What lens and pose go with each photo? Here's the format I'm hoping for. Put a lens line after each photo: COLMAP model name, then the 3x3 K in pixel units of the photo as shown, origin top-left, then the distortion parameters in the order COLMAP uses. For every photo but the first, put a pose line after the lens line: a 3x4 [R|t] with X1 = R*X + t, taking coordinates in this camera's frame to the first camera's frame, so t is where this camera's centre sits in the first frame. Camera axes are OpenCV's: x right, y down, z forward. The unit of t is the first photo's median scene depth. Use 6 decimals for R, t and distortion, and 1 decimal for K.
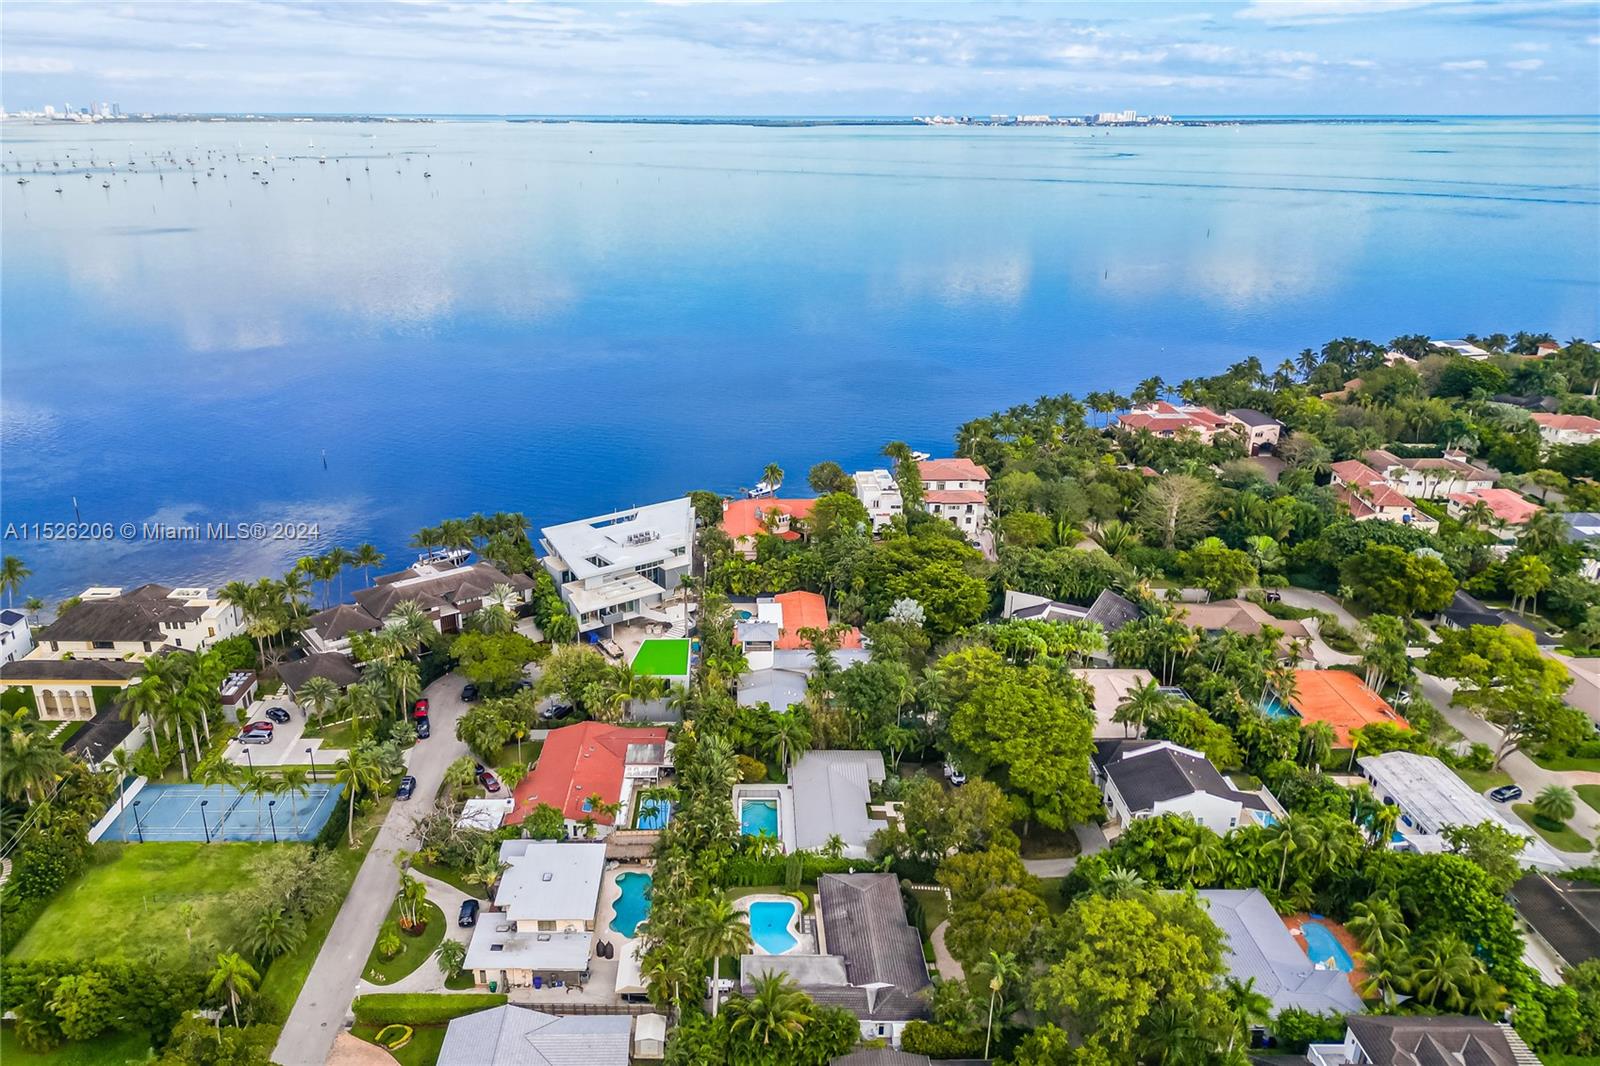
lens RADIAL K [[1139.1, 0, 736.1], [0, 1139.1, 573.5], [0, 0, 1]] dist [0.064789, -0.086199]
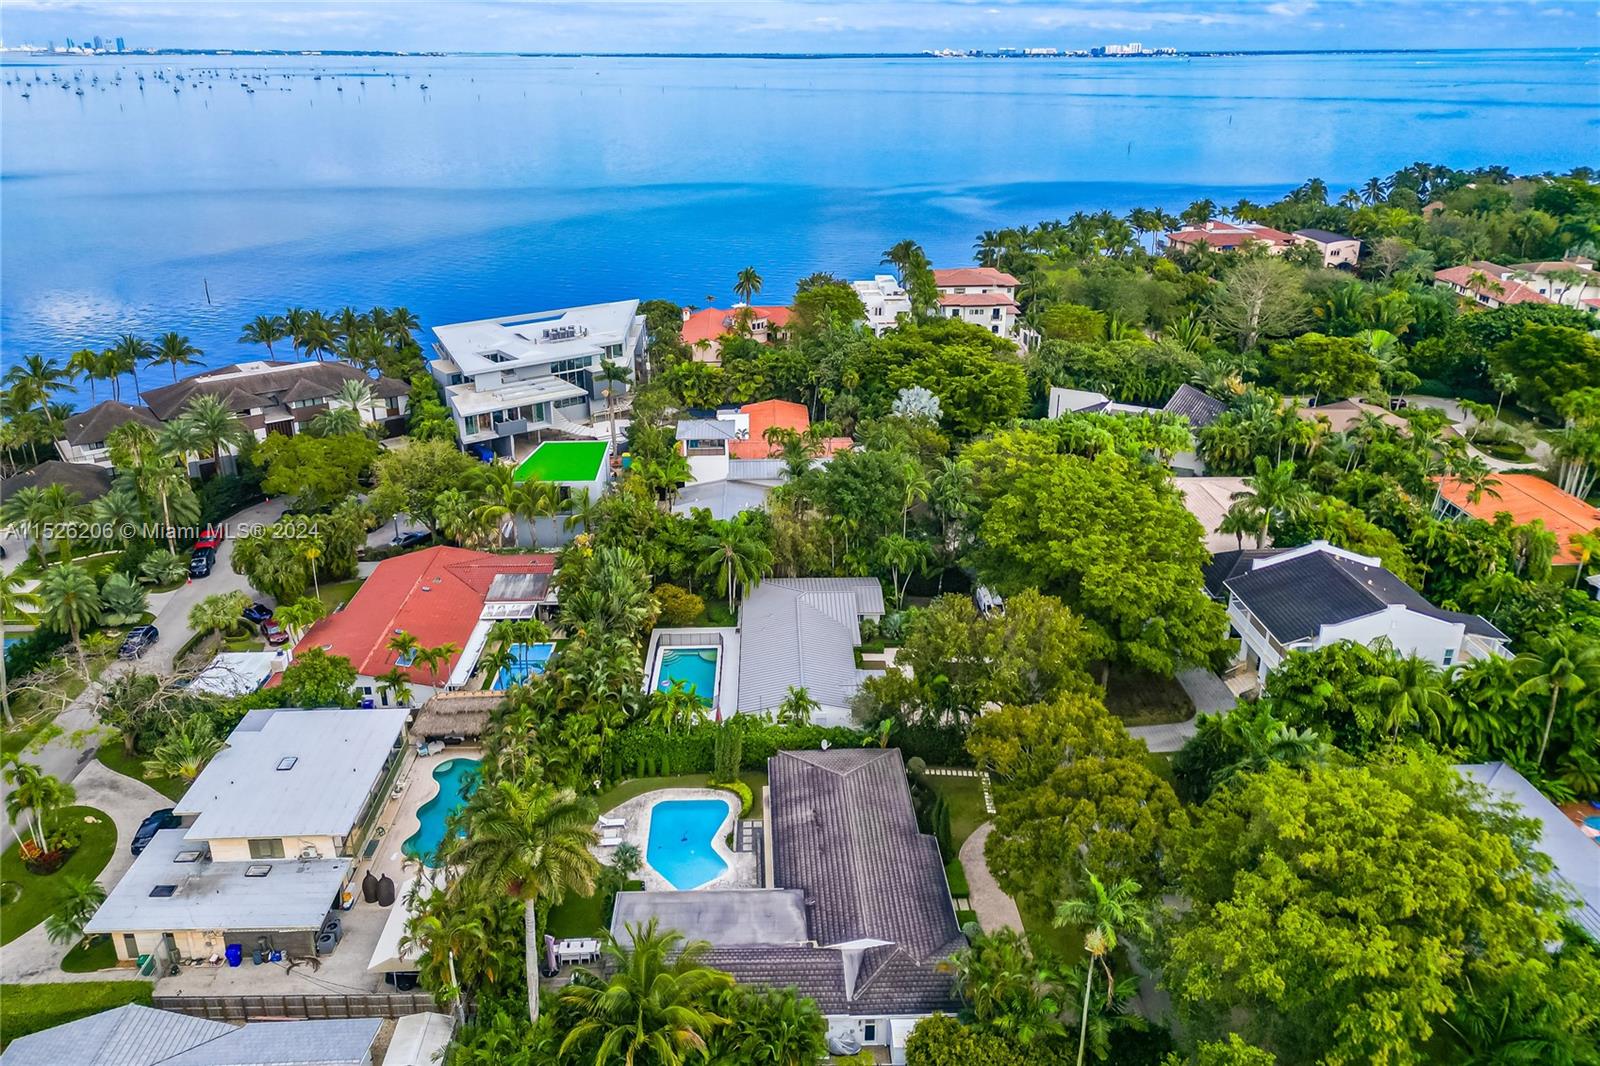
lens RADIAL K [[1123.1, 0, 781.7], [0, 1123.1, 499.0], [0, 0, 1]] dist [0.073899, -0.072719]
pose [[0.999628, -0.013276, 0.023823, 0.057778], [0.013447, 0.999885, -0.007064, 0.118413], [-0.023727, 0.007382, 0.999691, 0.360650]]
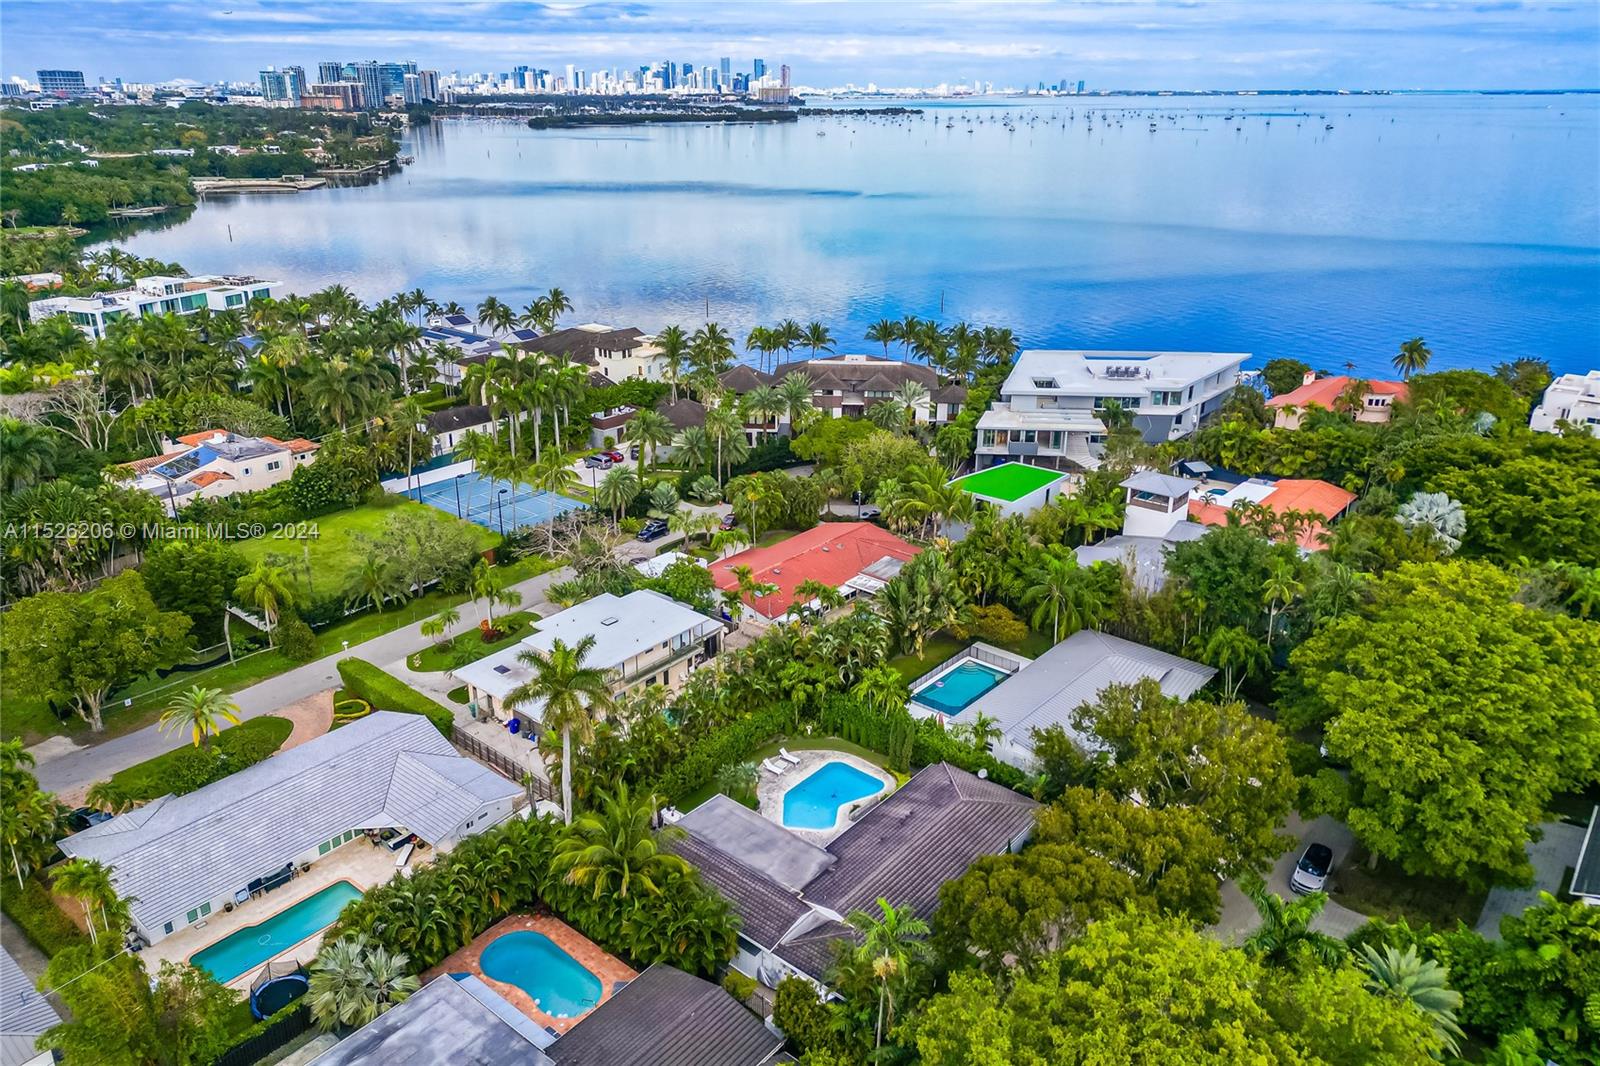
lens RADIAL K [[1123.1, 0, 781.7], [0, 1123.1, 499.0], [0, 0, 1]] dist [0.073899, -0.072719]
pose [[0.756929, 0.219552, -0.615513, 0.317653], [-0.243257, 0.968850, 0.046441, 0.099997], [0.606535, 0.114575, 0.786757, 0.383727]]
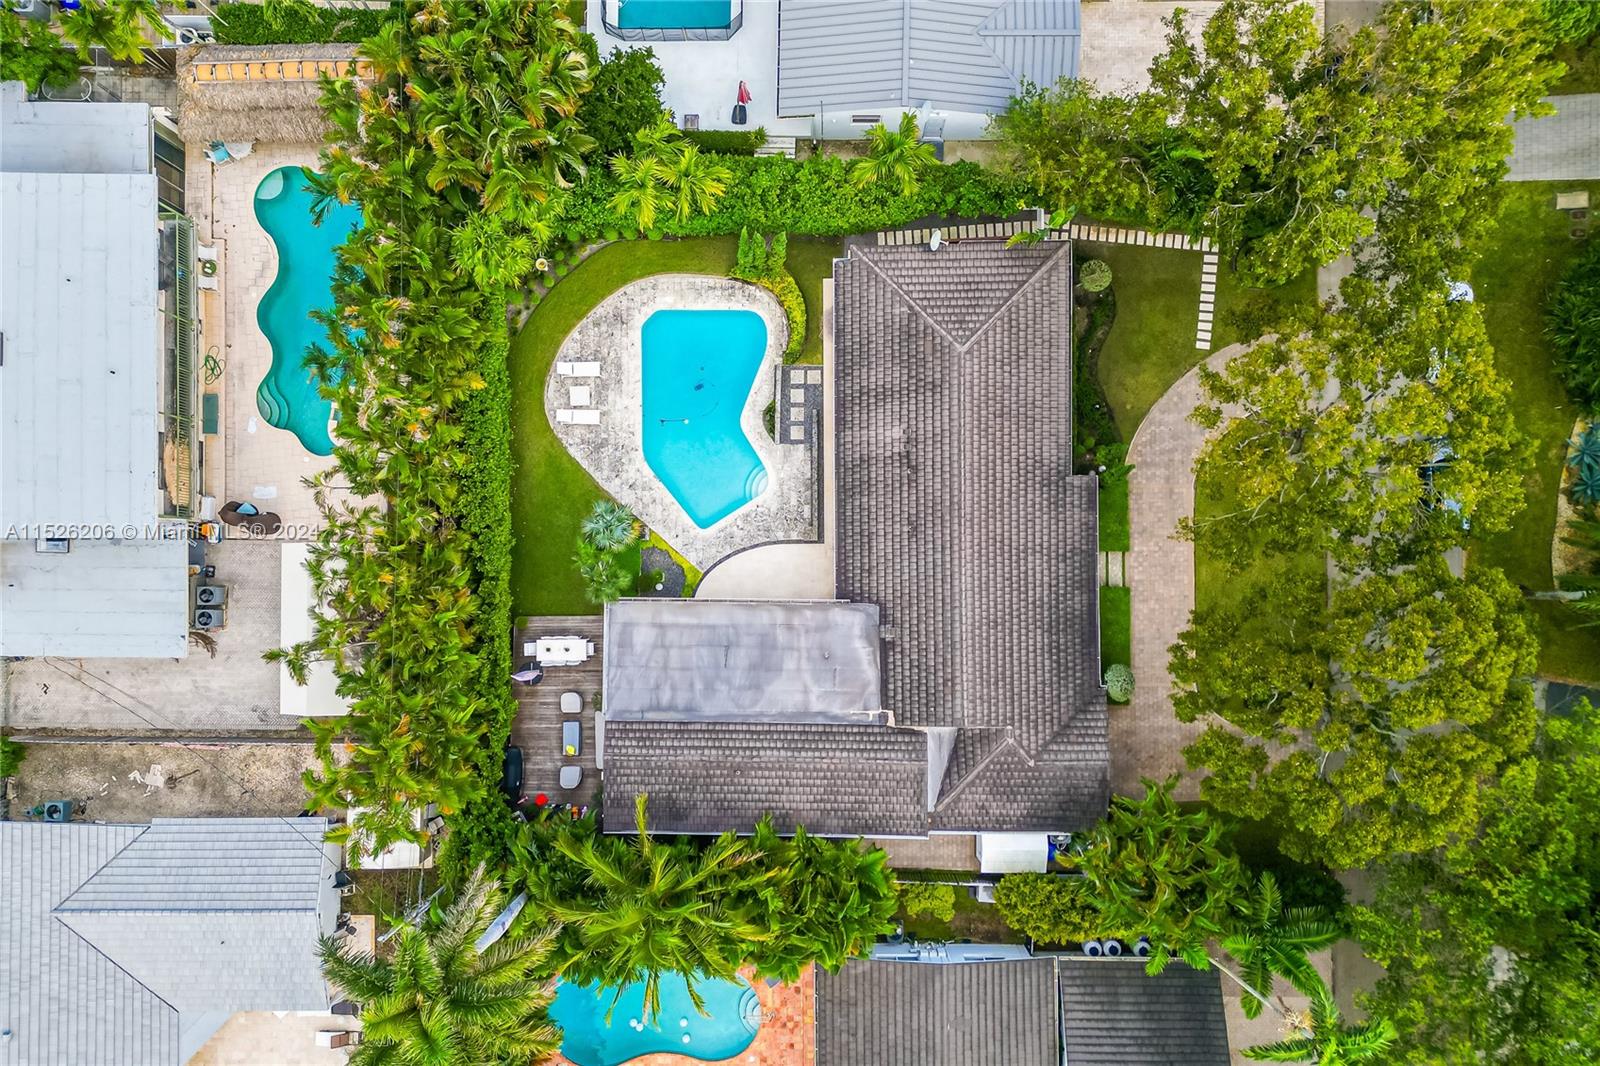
lens RADIAL K [[1130.2, 0, 824.6], [0, 1130.2, 533.2], [0, 0, 1]] dist [0.076742, -0.082793]
pose [[0.999894, 0.001423, -0.014515, 0.064619], [0.012693, 0.405277, 0.914106, -0.006922], [0.007183, -0.914193, 0.405216, 0.692274]]
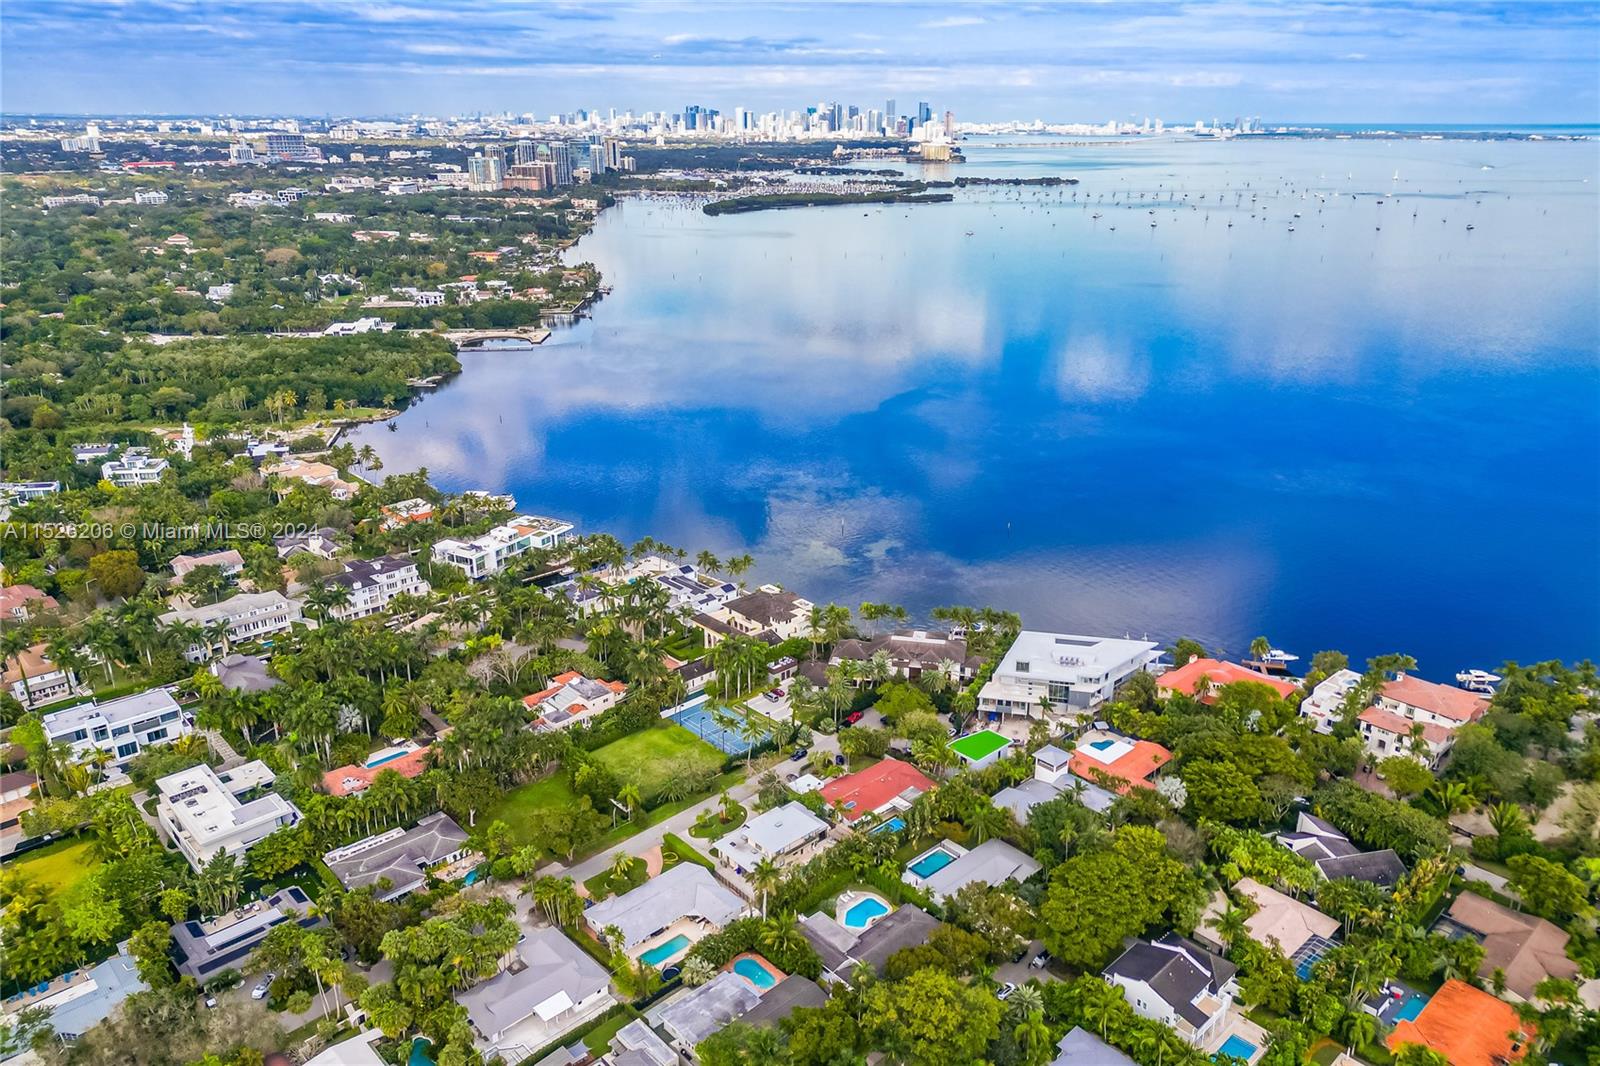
lens RADIAL K [[1130.2, 0, 824.6], [0, 1130.2, 533.2], [0, 0, 1]] dist [0.076742, -0.082793]
pose [[0.686513, 0.253872, -0.681359, 0.821713], [-0.277588, 0.957601, 0.077110, -0.276148], [0.672046, 0.136200, 0.727877, -0.257802]]
